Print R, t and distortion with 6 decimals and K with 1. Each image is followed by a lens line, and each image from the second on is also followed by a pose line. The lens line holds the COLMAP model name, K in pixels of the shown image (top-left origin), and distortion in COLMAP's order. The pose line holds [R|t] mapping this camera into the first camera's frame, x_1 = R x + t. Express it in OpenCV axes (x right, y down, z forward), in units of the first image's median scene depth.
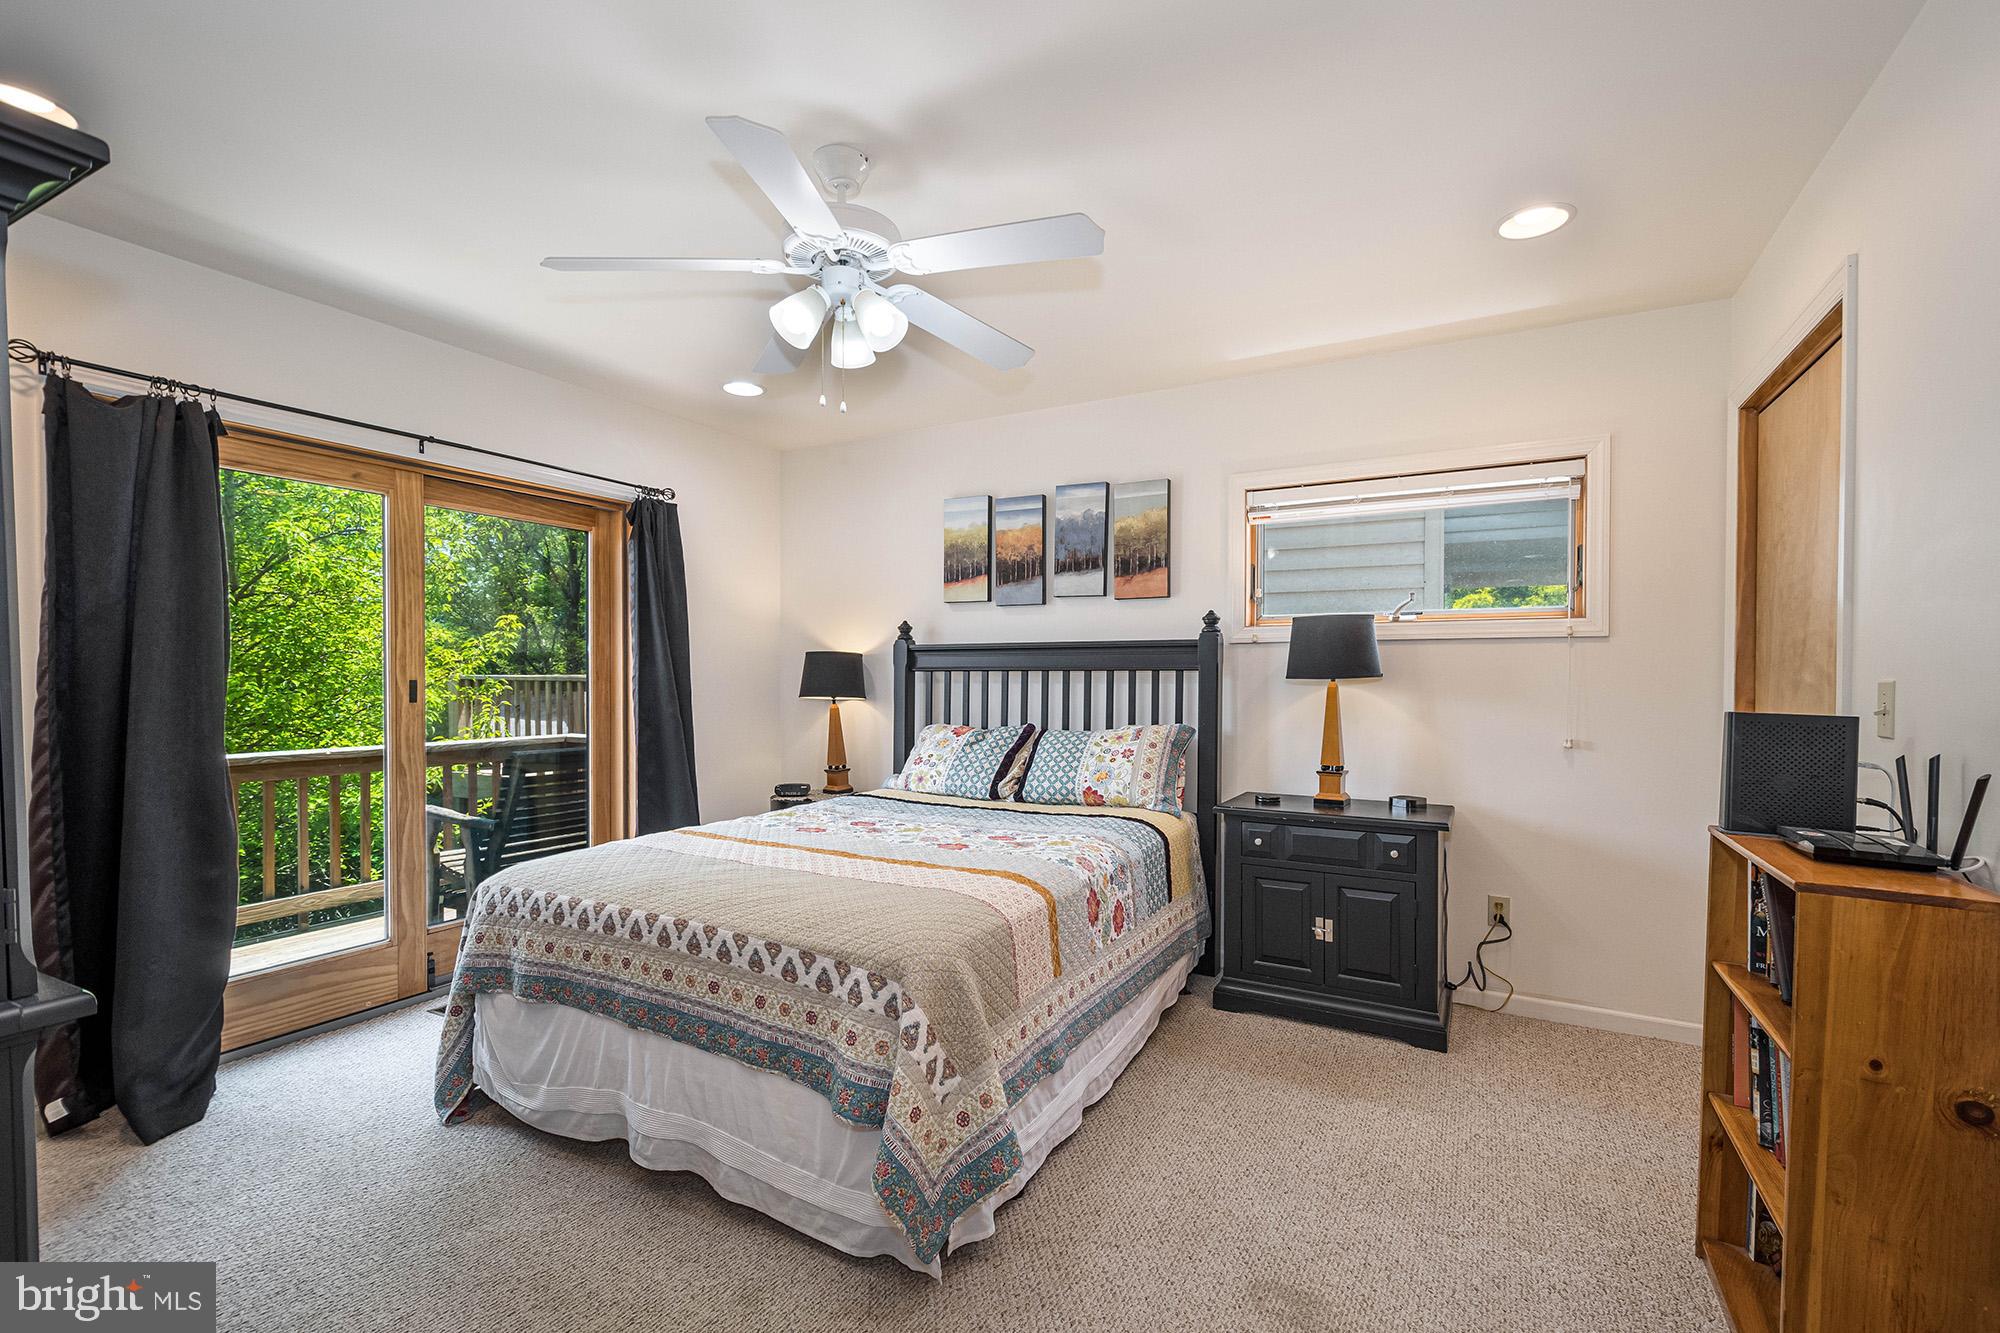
lens RADIAL K [[871.7, 0, 1008.5], [0, 871.7, 661.8], [0, 0, 1]] dist [0.000443, -0.000241]
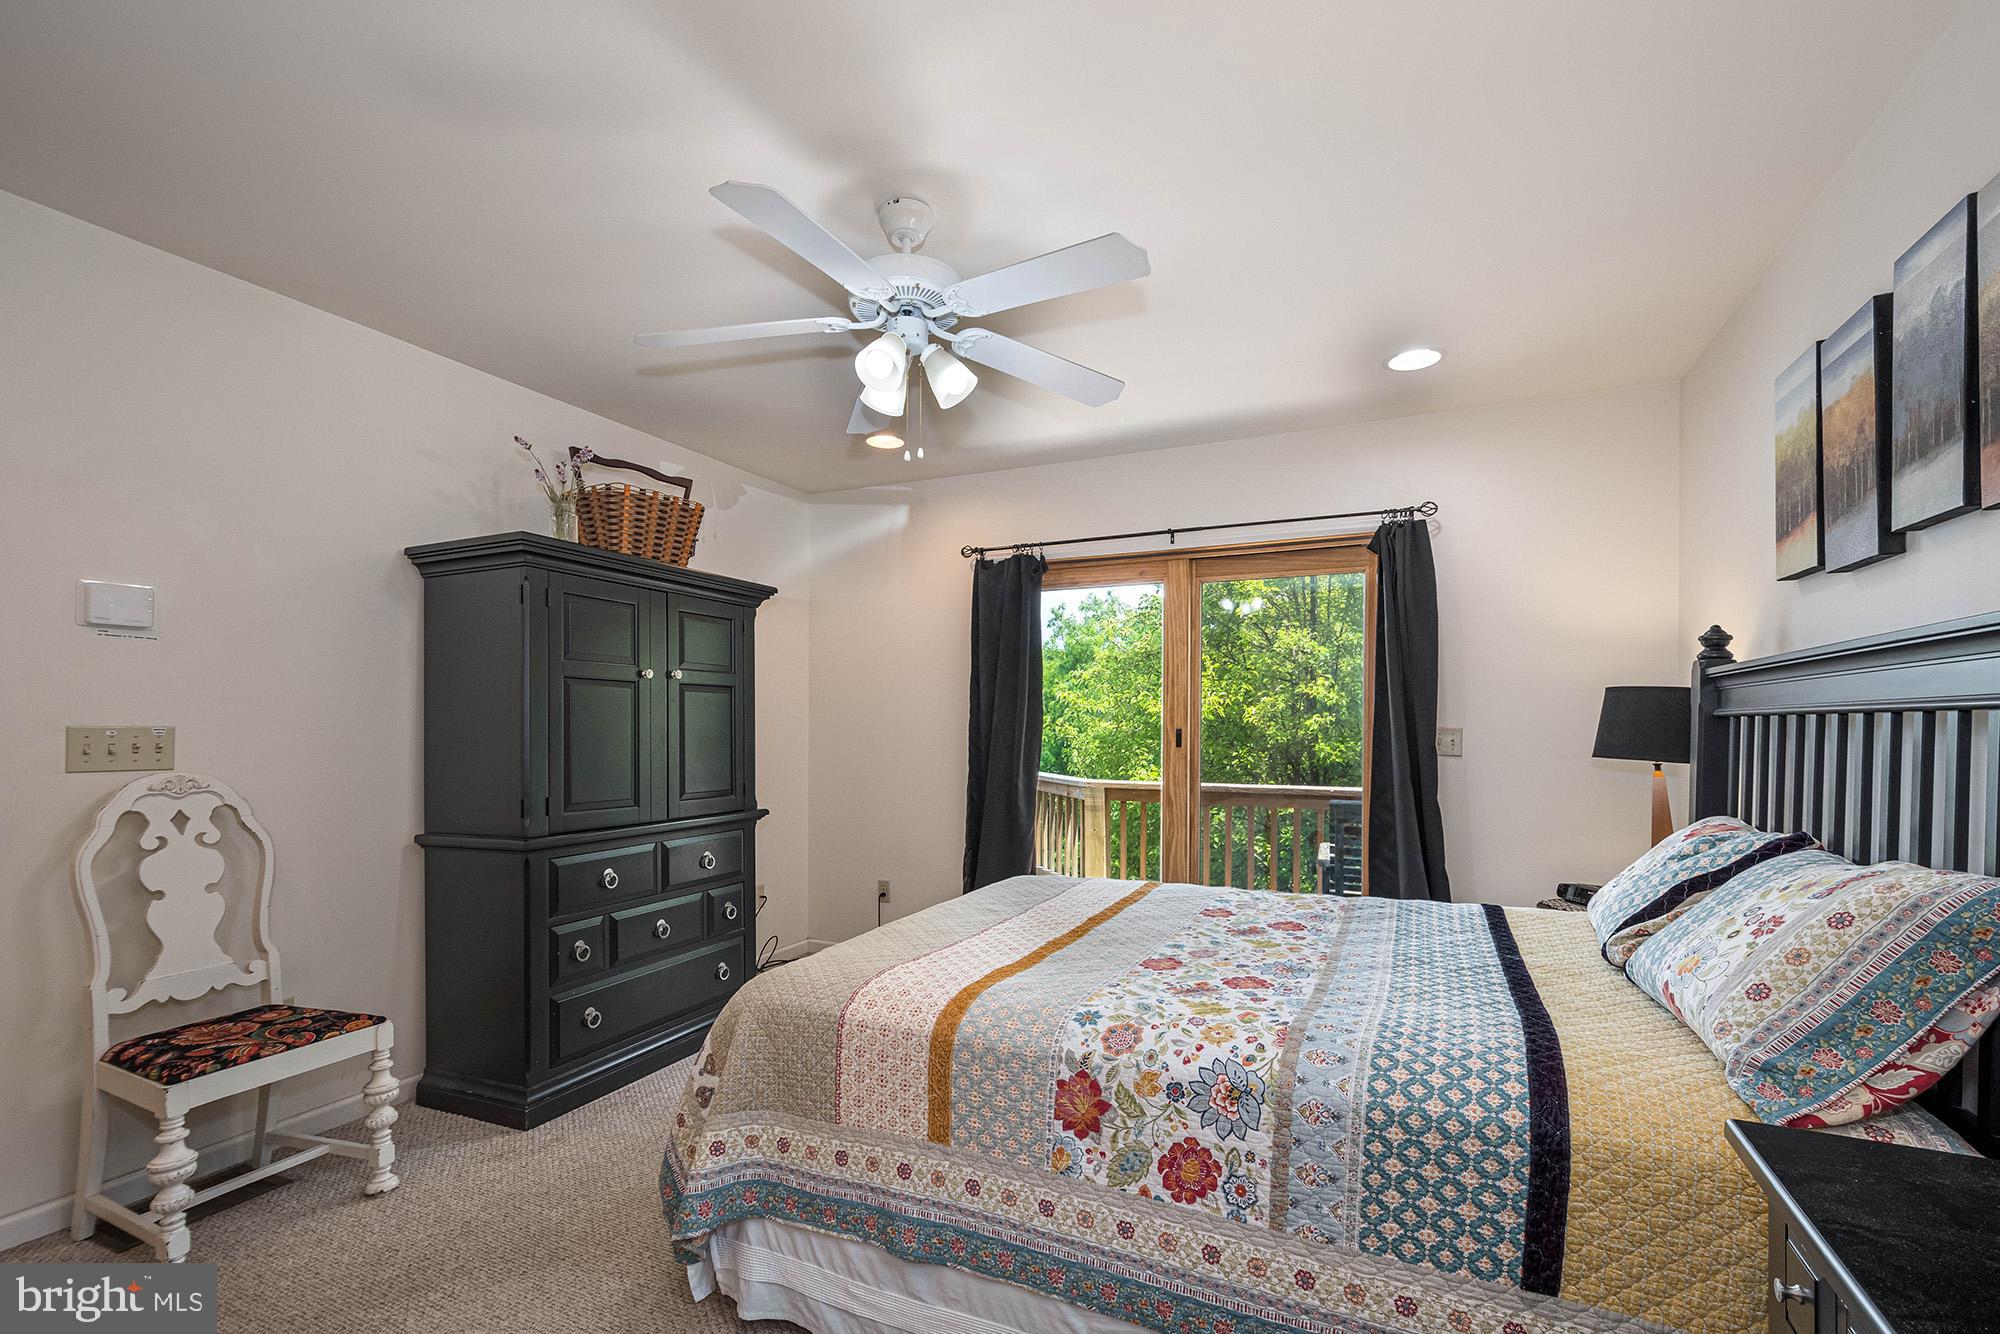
lens RADIAL K [[883.5, 0, 1004.2], [0, 883.5, 691.7], [0, 0, 1]] dist [0.001127, -0.000261]
pose [[0.068968, -0.039885, -0.996821, 0.632564], [0.015110, 0.999128, -0.038932, 0.015640], [0.997504, -0.012377, 0.069510, 0.798581]]
